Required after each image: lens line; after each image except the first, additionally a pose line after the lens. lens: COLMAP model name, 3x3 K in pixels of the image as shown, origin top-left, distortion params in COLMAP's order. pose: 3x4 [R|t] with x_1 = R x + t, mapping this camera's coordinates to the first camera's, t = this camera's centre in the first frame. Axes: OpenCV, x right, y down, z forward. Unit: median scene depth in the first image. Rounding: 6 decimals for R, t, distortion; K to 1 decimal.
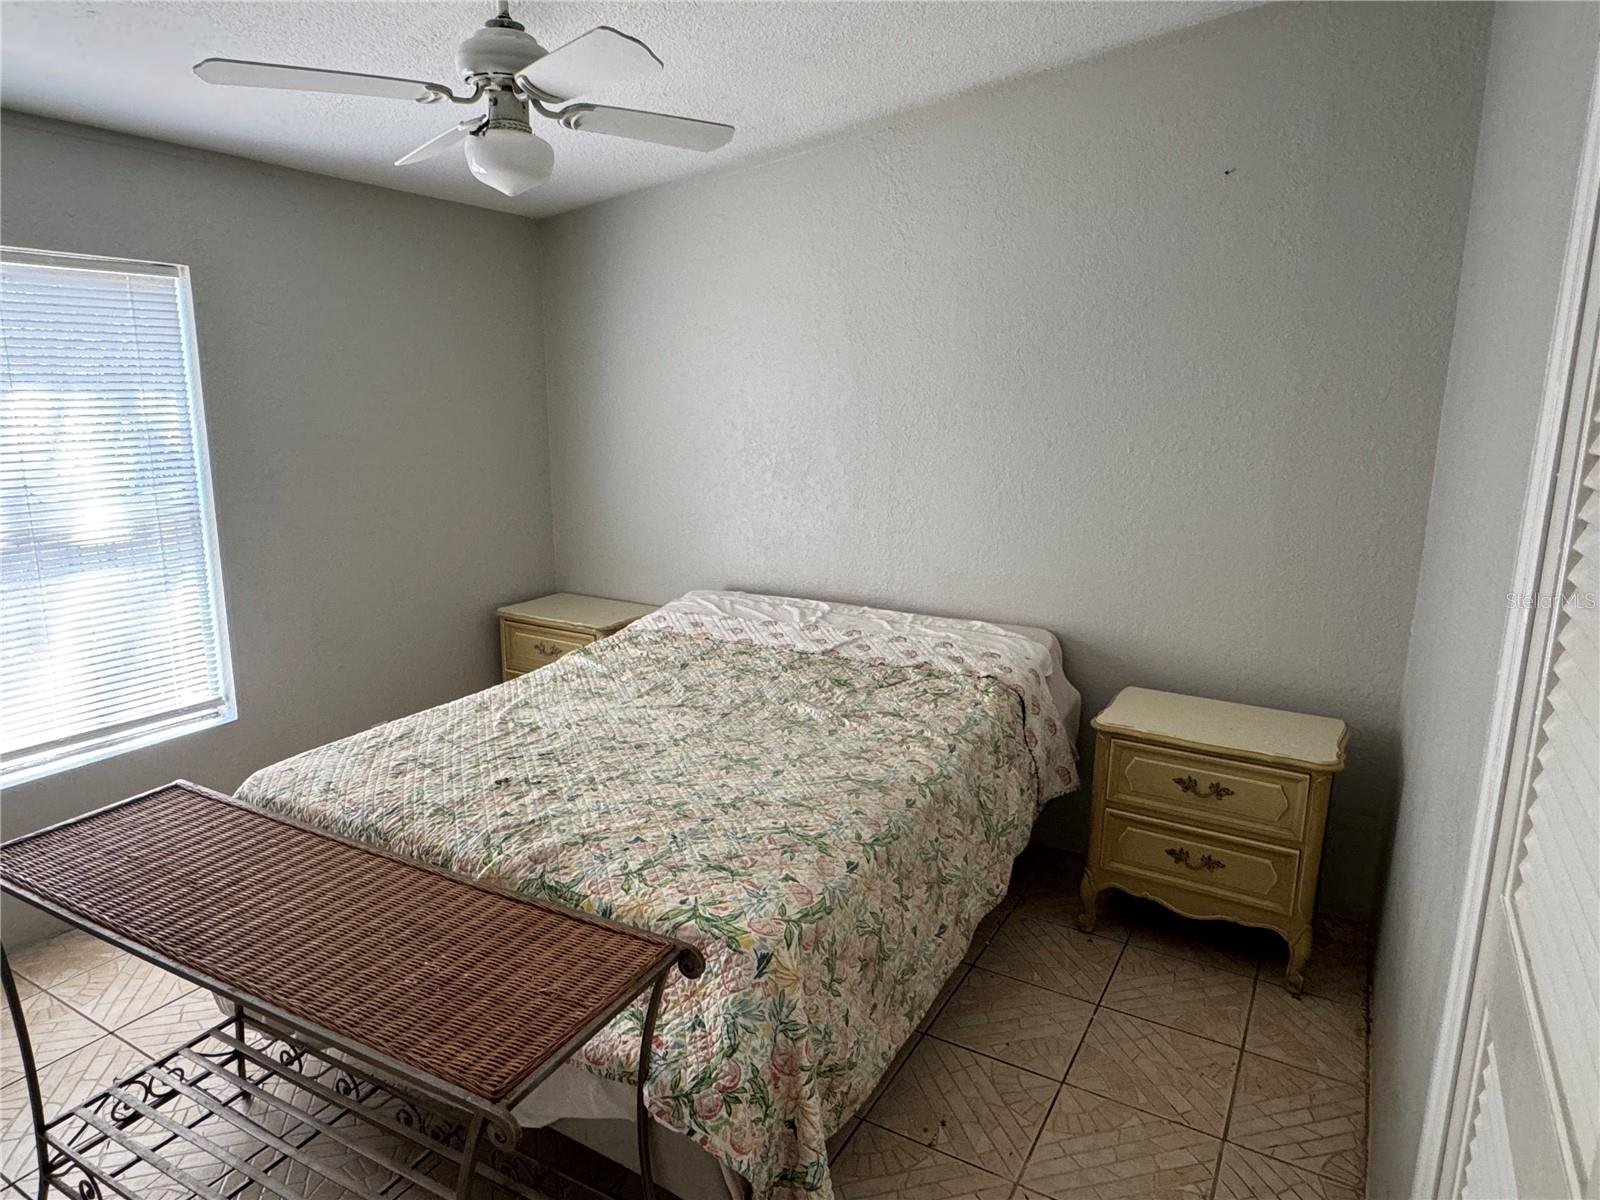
lens RADIAL K [[990.4, 0, 801.7], [0, 990.4, 609.8], [0, 0, 1]] dist [-0.002669, 0.001694]
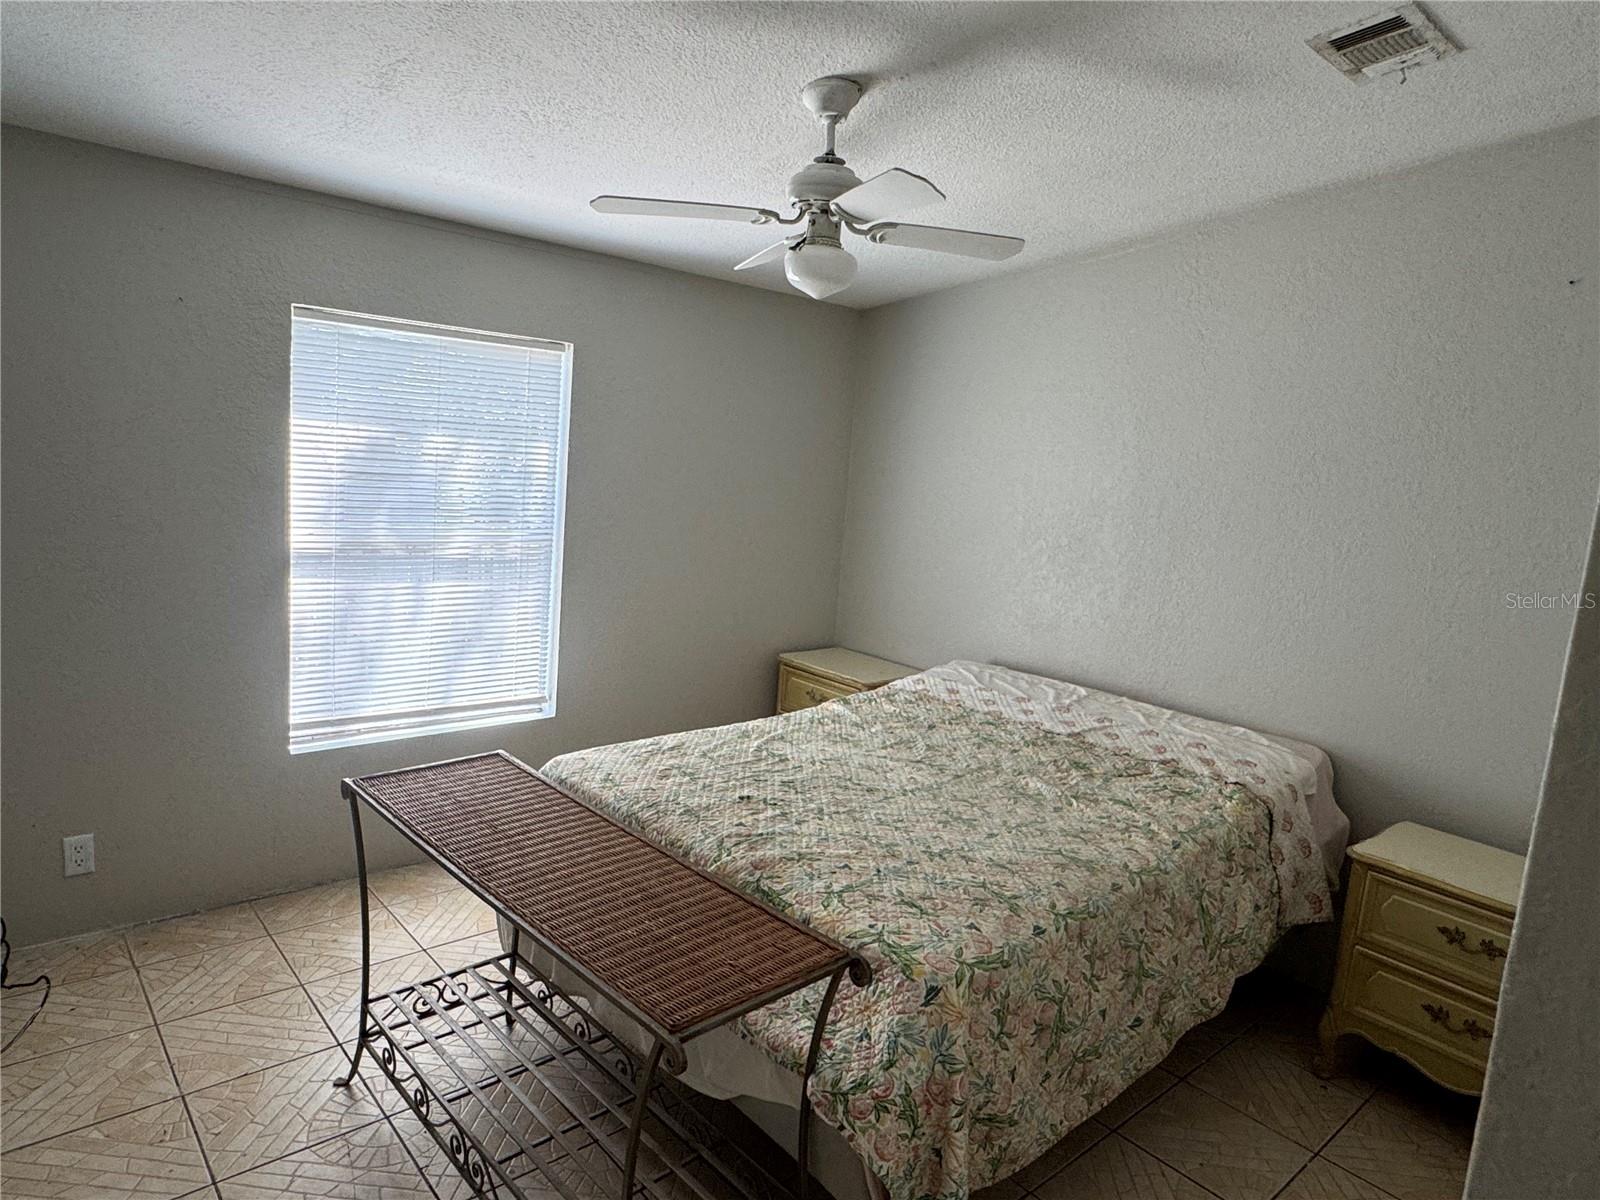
lens RADIAL K [[990.4, 0, 801.7], [0, 990.4, 609.8], [0, 0, 1]] dist [-0.002669, 0.001694]
pose [[0.947375, 0.112801, -0.299594, 0.080651], [-0.134801, 0.989414, -0.053738, 0.012639], [0.290360, 0.091296, 0.952552, -0.089845]]
